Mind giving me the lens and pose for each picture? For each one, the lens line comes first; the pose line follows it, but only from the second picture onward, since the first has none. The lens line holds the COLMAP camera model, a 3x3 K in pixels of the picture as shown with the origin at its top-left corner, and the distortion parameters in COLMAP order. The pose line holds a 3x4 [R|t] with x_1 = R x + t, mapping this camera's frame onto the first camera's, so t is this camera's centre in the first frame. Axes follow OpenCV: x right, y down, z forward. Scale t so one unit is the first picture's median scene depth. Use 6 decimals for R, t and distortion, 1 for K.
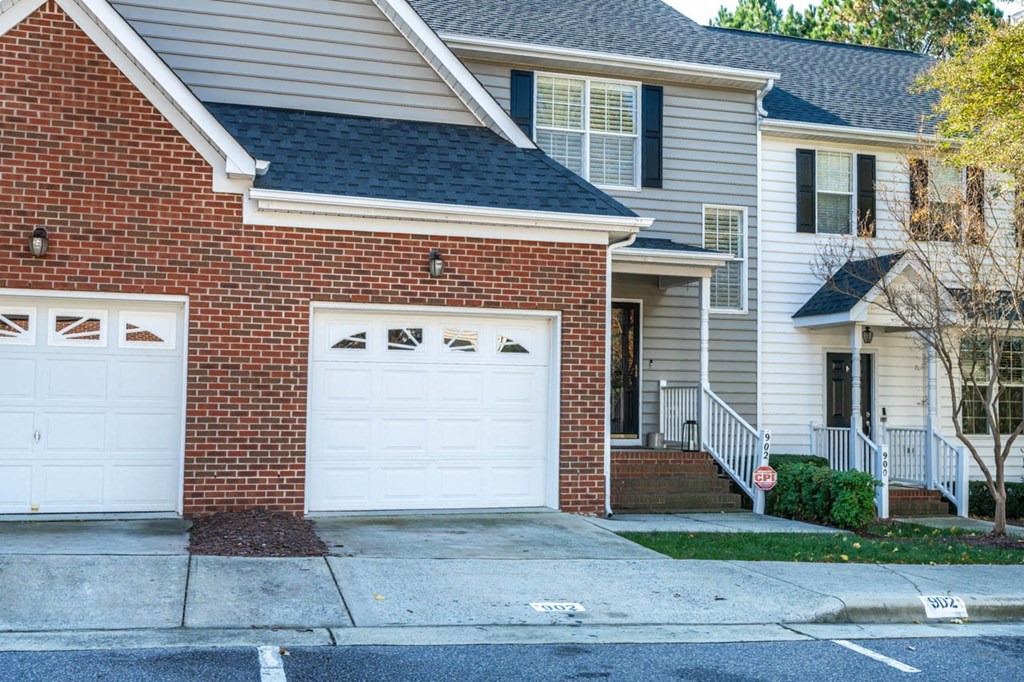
lens RADIAL K [[1060.2, 0, 510.8], [0, 1060.2, 356.7], [0, 0, 1]] dist [0.005178, 0.000428]
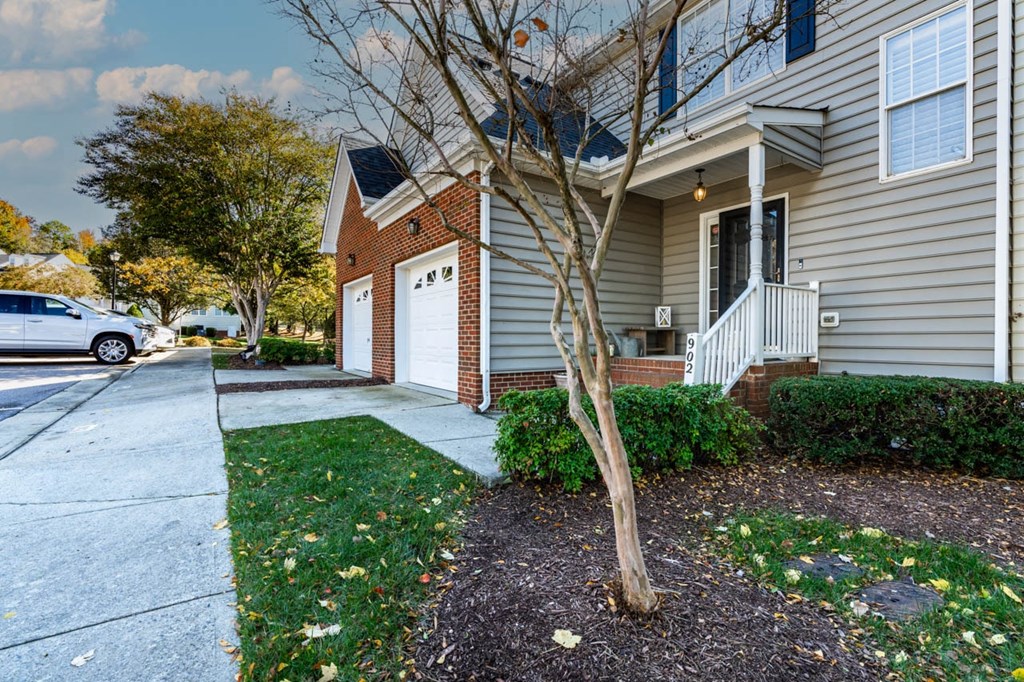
lens RADIAL K [[465.9, 0, 509.5], [0, 465.9, 338.5], [0, 0, 1]] dist [-0.002516, 0.000064]
pose [[0.274428, -0.010940, -0.961545, 0.589821], [0.046574, 0.998913, 0.001928, 0.076082], [0.960479, -0.045312, 0.274639, 0.915160]]
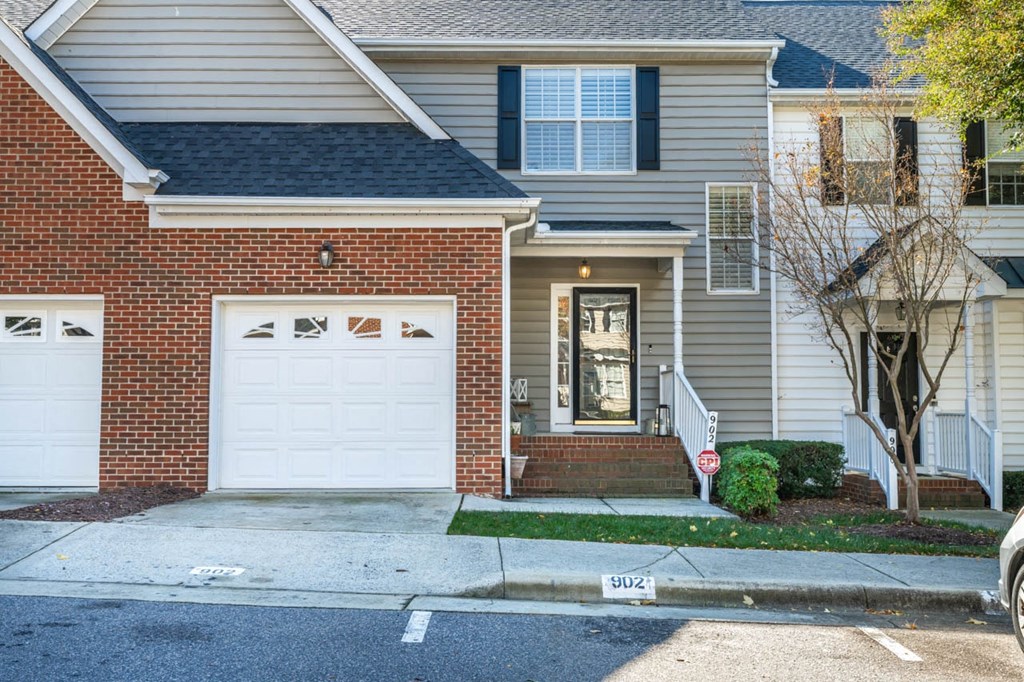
lens RADIAL K [[1027.7, 0, 512.0], [0, 1027.7, 341.0], [0, 0, 1]] dist [0.008063, 0.001495]
pose [[0.958338, -0.030739, -0.283977, 0.384220], [0.024844, 0.999395, -0.024339, 0.026910], [0.284554, 0.016270, 0.958522, 0.070885]]
